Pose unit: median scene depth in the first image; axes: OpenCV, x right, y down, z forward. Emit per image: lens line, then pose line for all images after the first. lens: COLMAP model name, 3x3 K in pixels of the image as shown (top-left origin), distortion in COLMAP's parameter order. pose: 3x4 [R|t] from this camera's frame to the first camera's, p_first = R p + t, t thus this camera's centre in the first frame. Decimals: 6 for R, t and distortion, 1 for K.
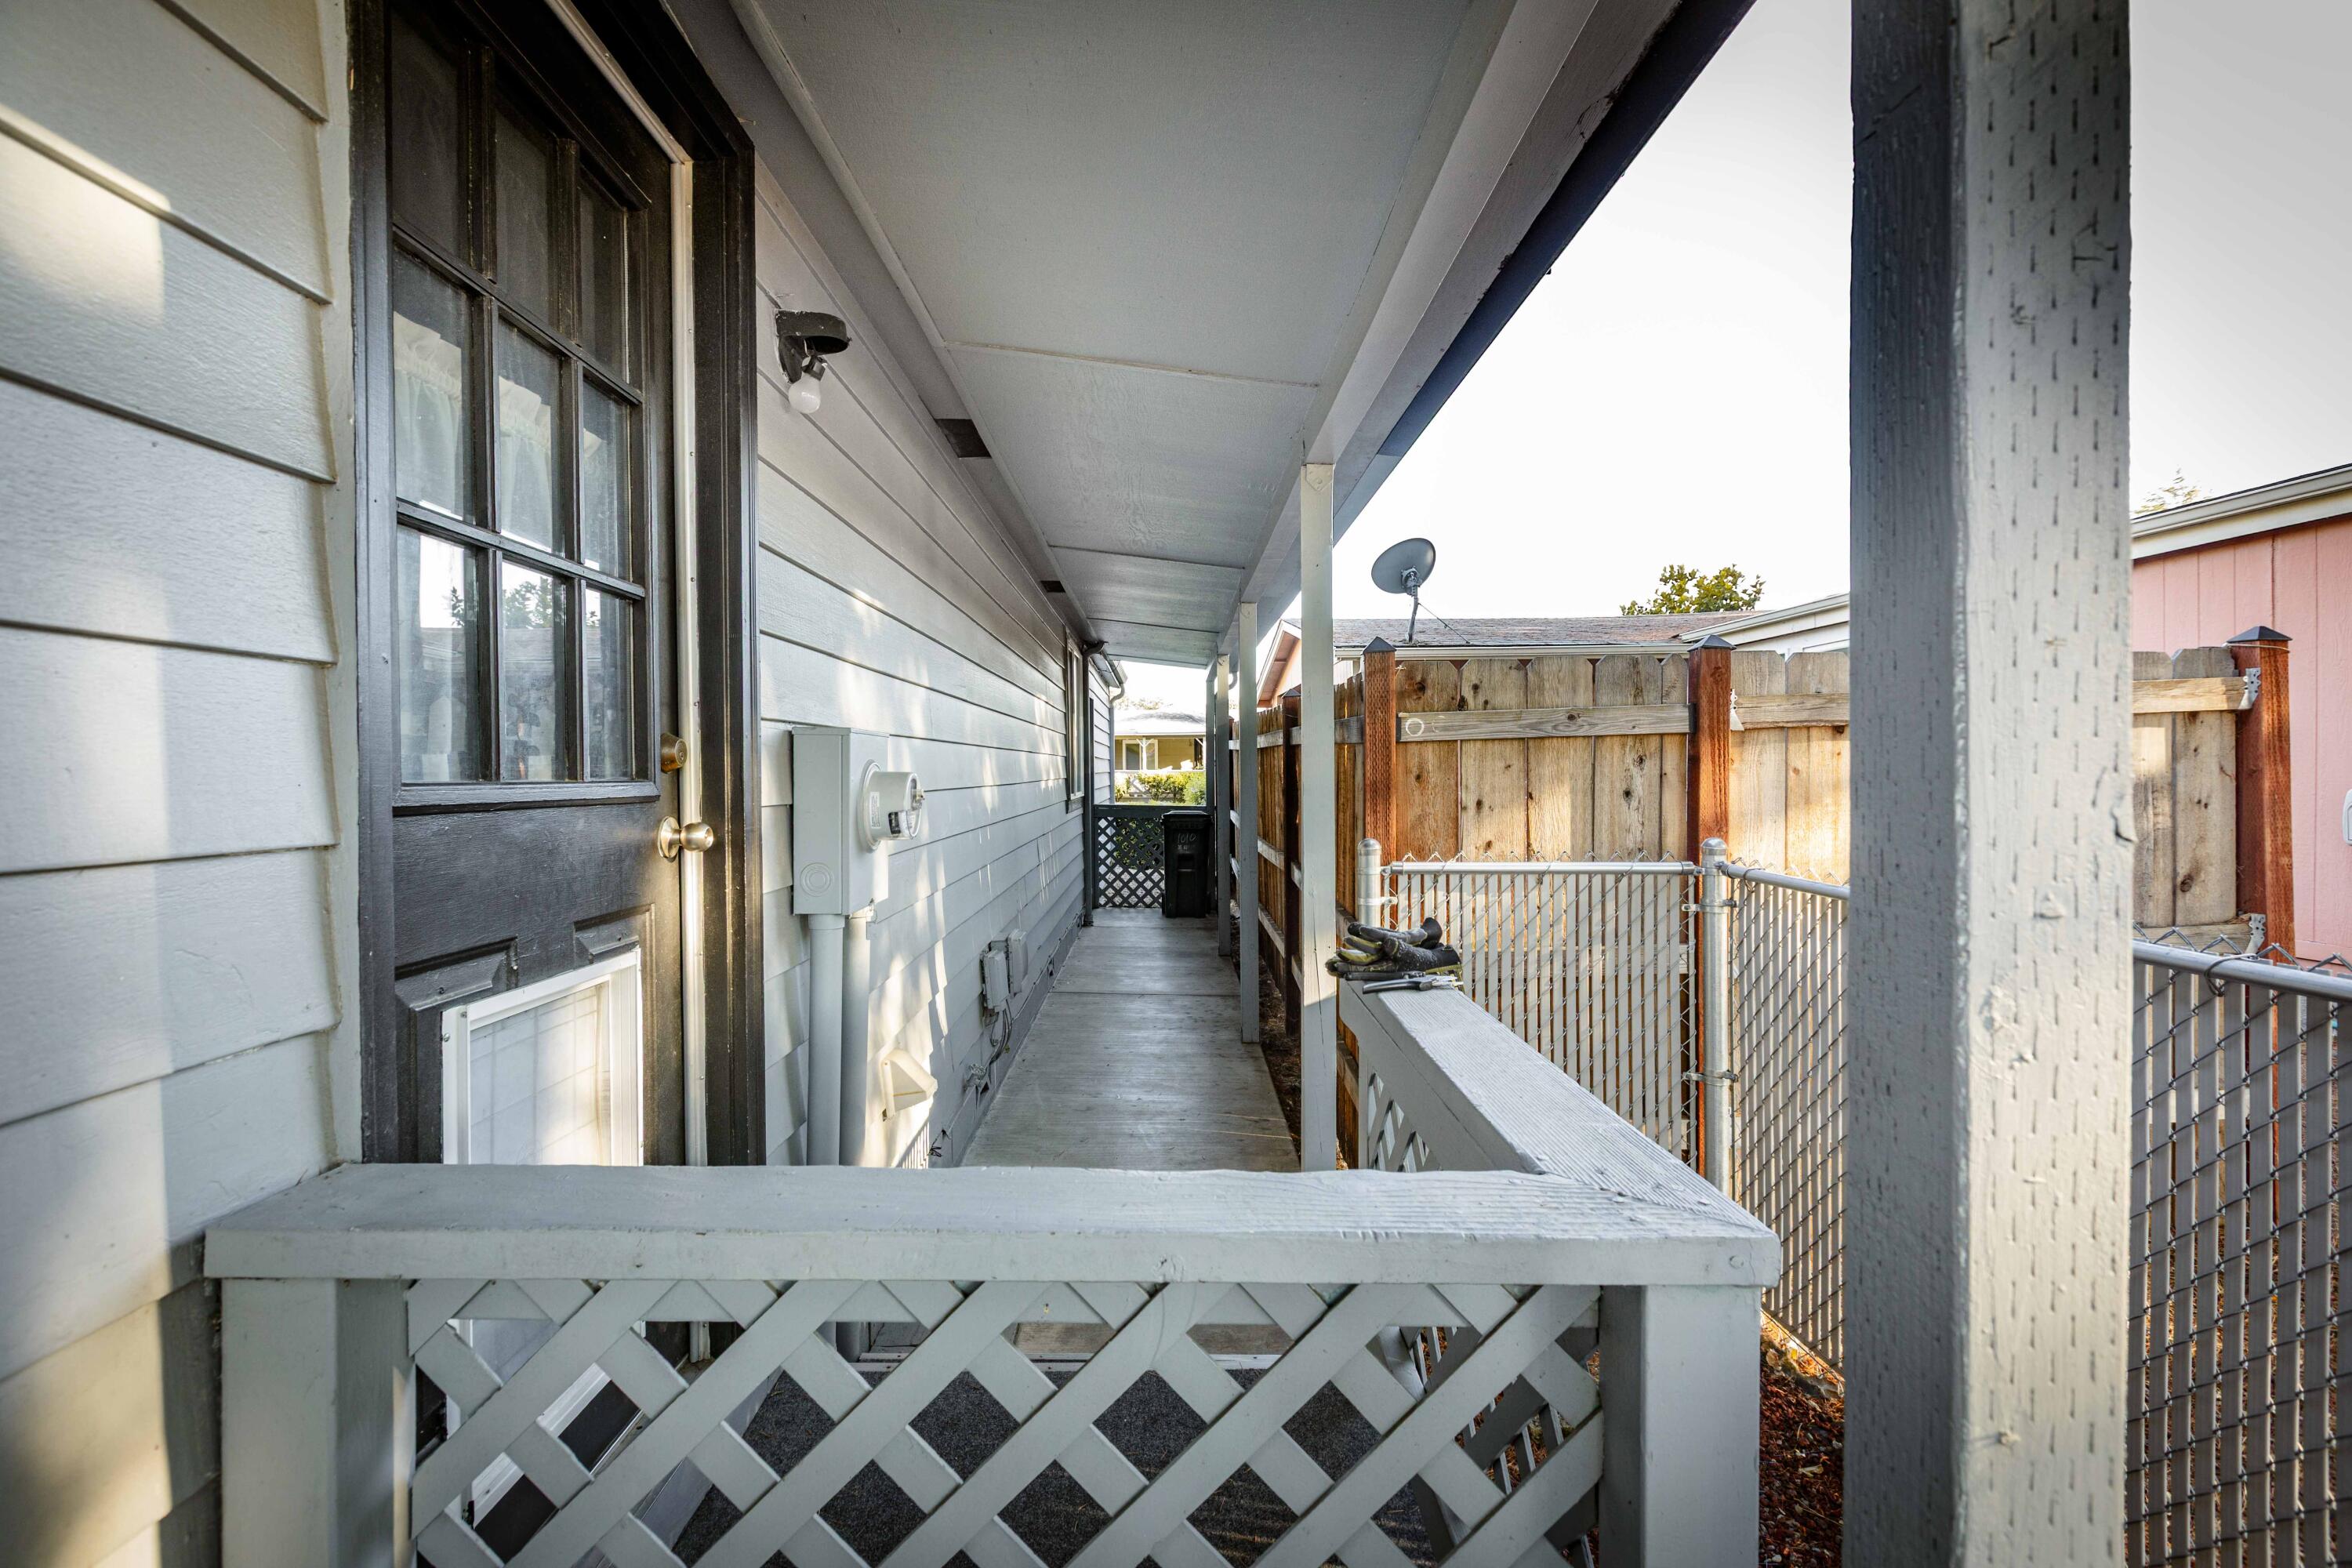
lens RADIAL K [[1058.0, 0, 1169.7], [0, 1058.0, 775.2], [0, 0, 1]] dist [0.000972, -0.000787]
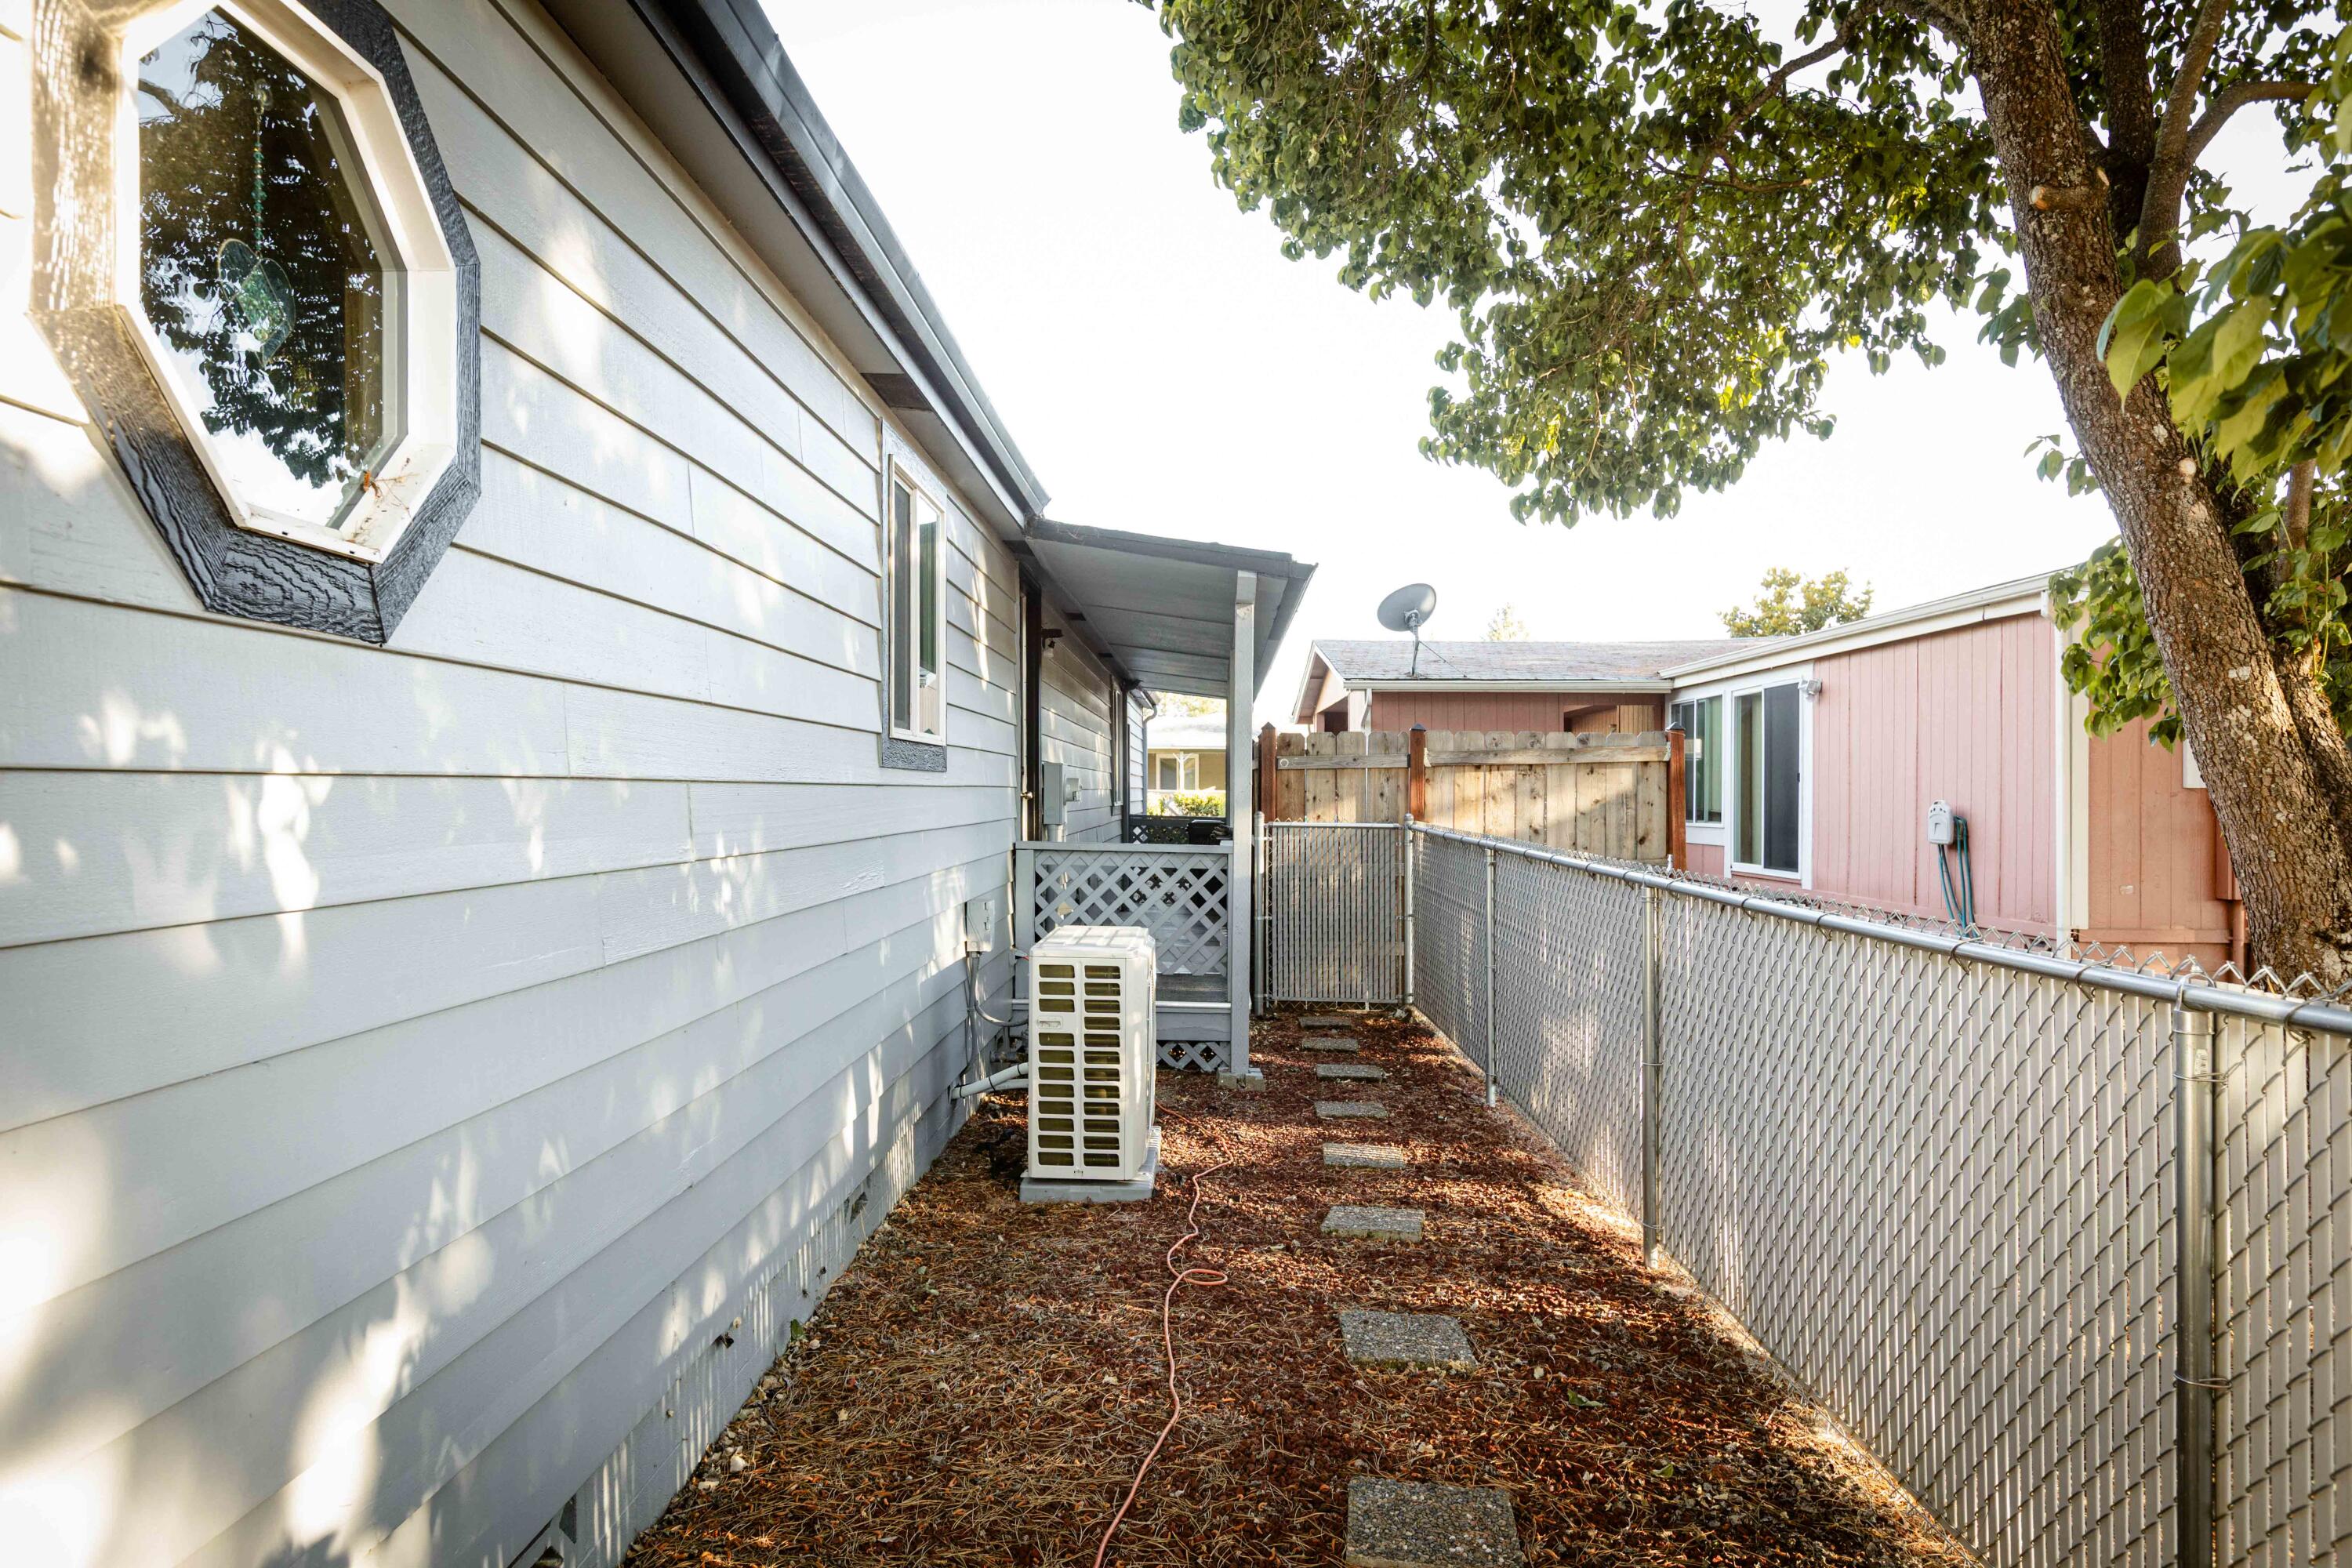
lens RADIAL K [[1554.8, 0, 1175.6], [0, 1554.8, 783.8], [0, 0, 1]] dist [-0.001743, -0.000117]
pose [[0.999324, 0.015564, -0.033318, 0.035598], [-0.015934, 0.999814, -0.010860, 0.011454], [0.033143, 0.011384, 0.999386, -0.698802]]
